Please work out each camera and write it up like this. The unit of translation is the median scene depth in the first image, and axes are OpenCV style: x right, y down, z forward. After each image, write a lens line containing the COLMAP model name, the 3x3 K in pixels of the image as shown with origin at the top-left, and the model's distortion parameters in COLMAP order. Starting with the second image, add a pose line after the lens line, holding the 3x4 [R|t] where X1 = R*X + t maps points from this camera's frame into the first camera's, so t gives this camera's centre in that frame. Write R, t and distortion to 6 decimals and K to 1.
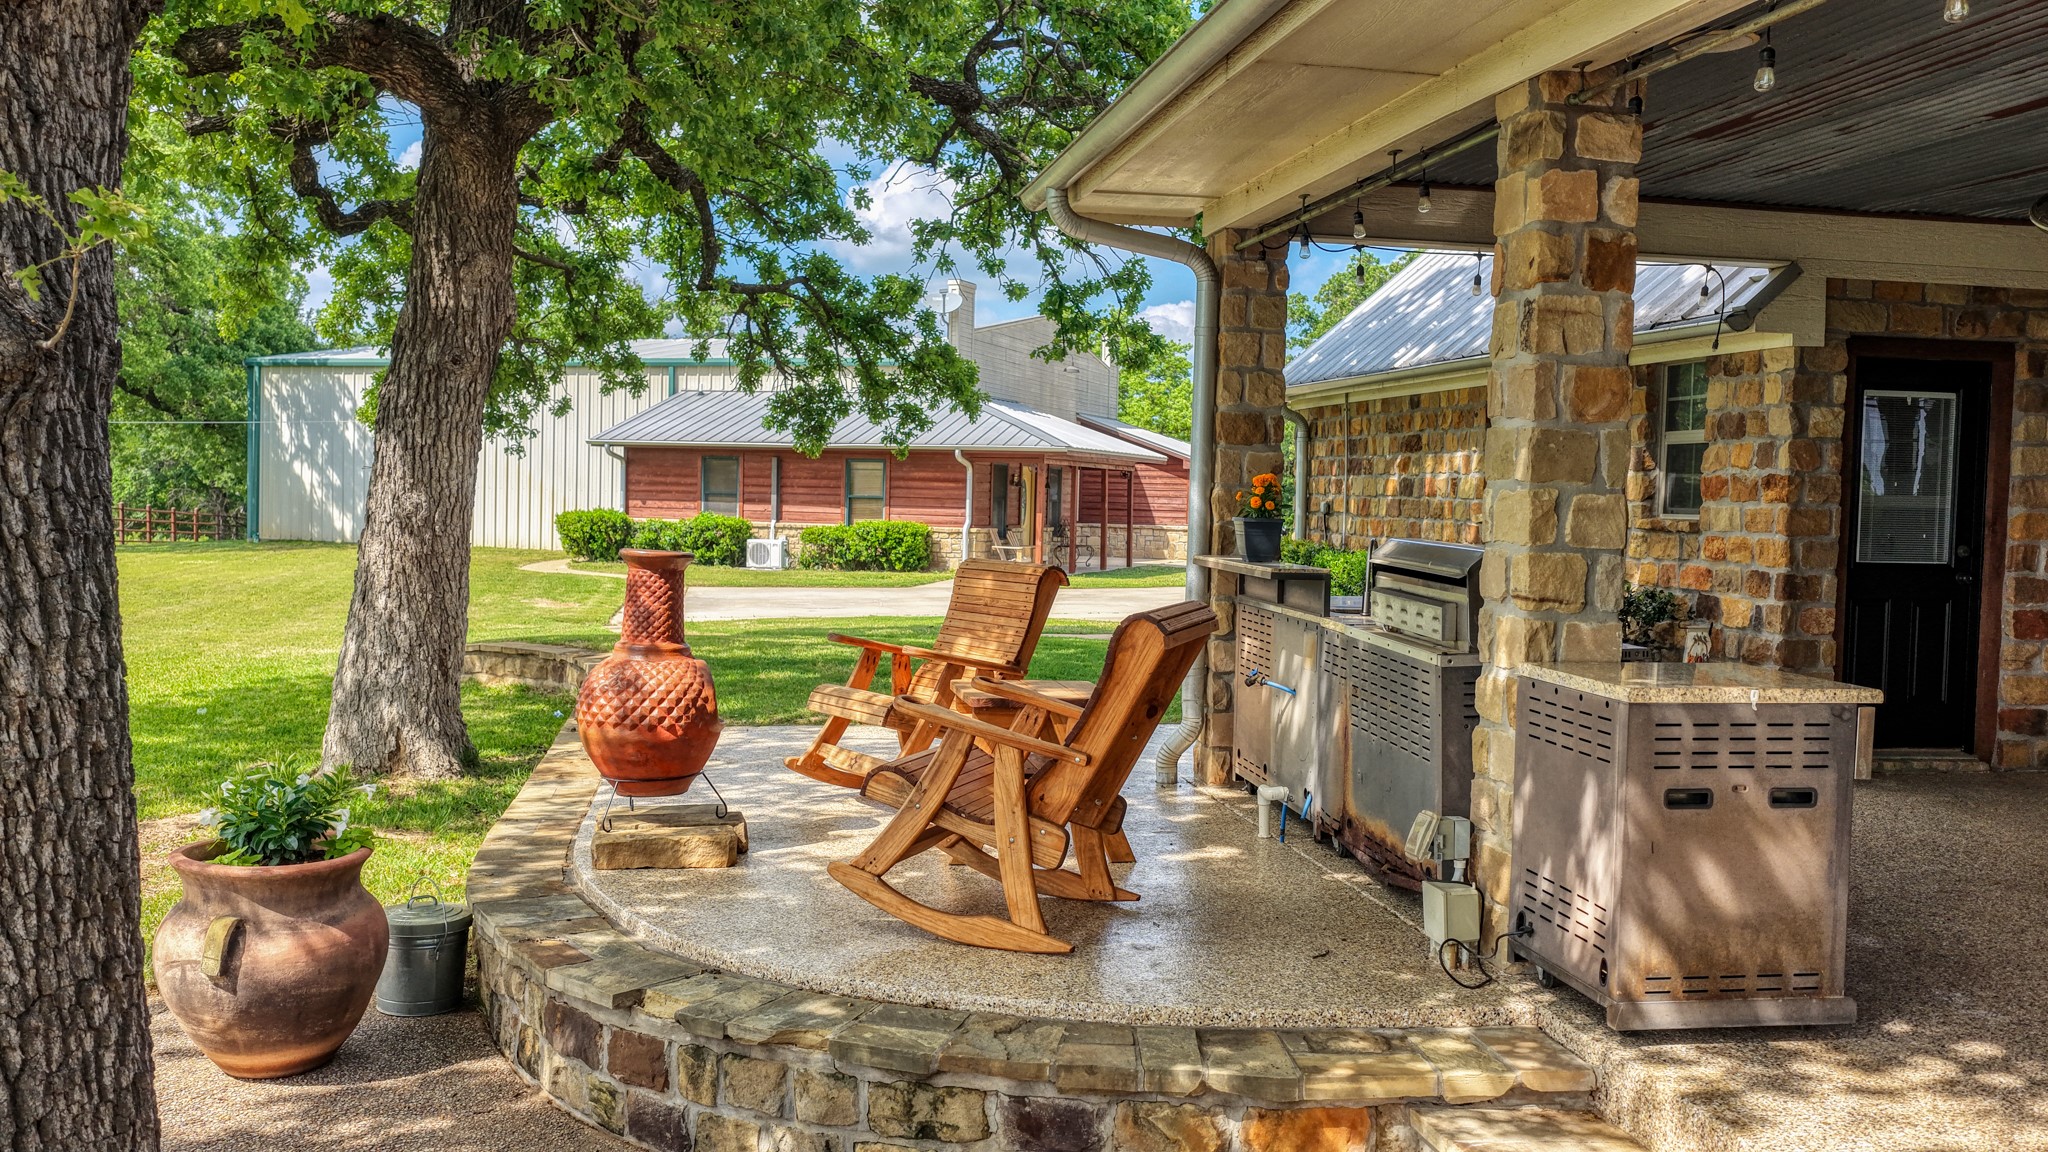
lens RADIAL K [[1676.8, 0, 1024.0], [0, 1676.8, 576.0], [0, 0, 1]] dist [0.000779, 0.001691]
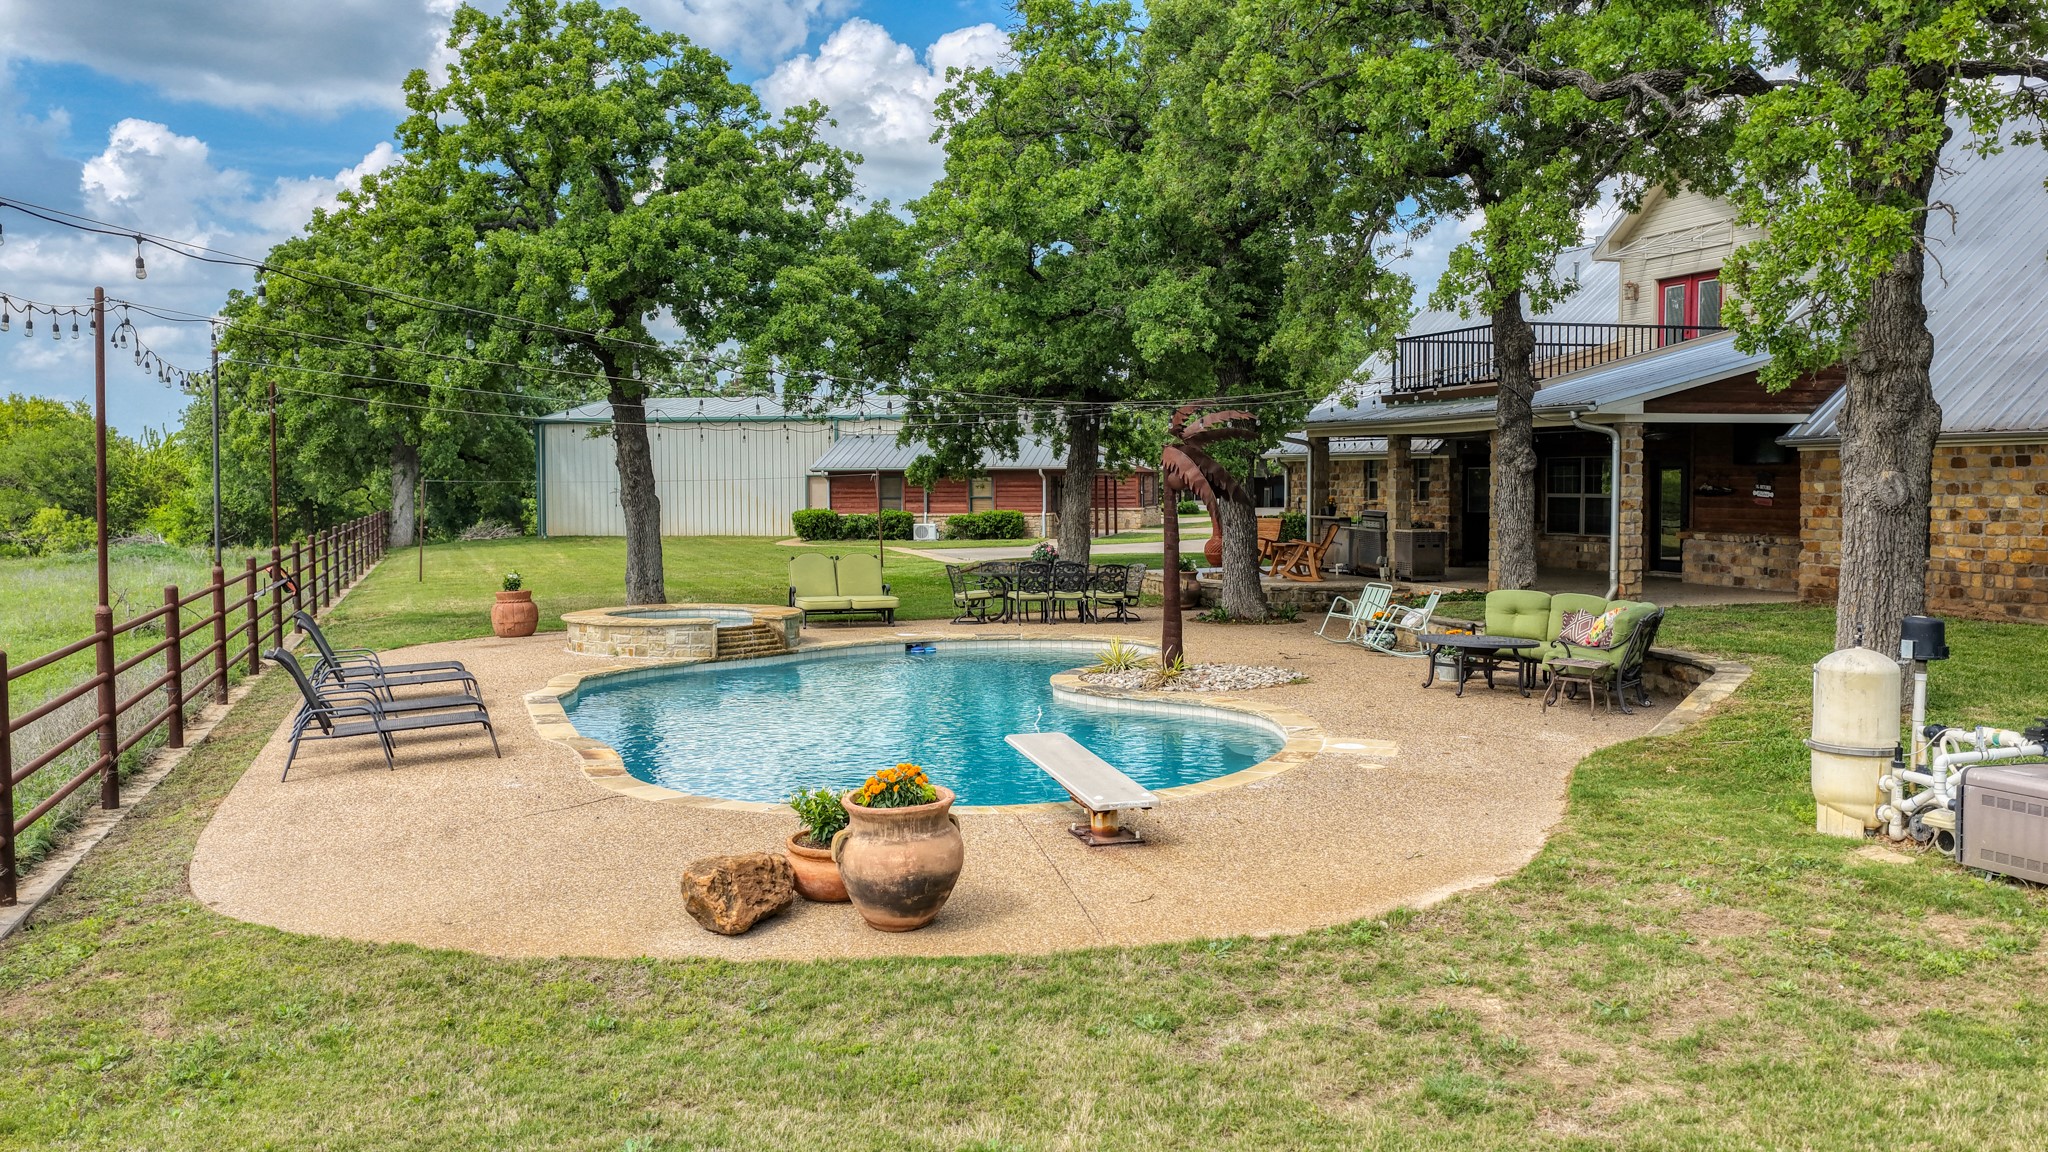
lens RADIAL K [[1734.3, 0, 1024.0], [0, 1734.3, 576.0], [0, 0, 1]] dist [-0.010759, 0.005946]
pose [[0.990779, -0.033176, 0.131363, -0.289830], [0.032247, 0.999438, 0.009191, 0.019103], [-0.131594, -0.004871, 0.991292, -0.783098]]
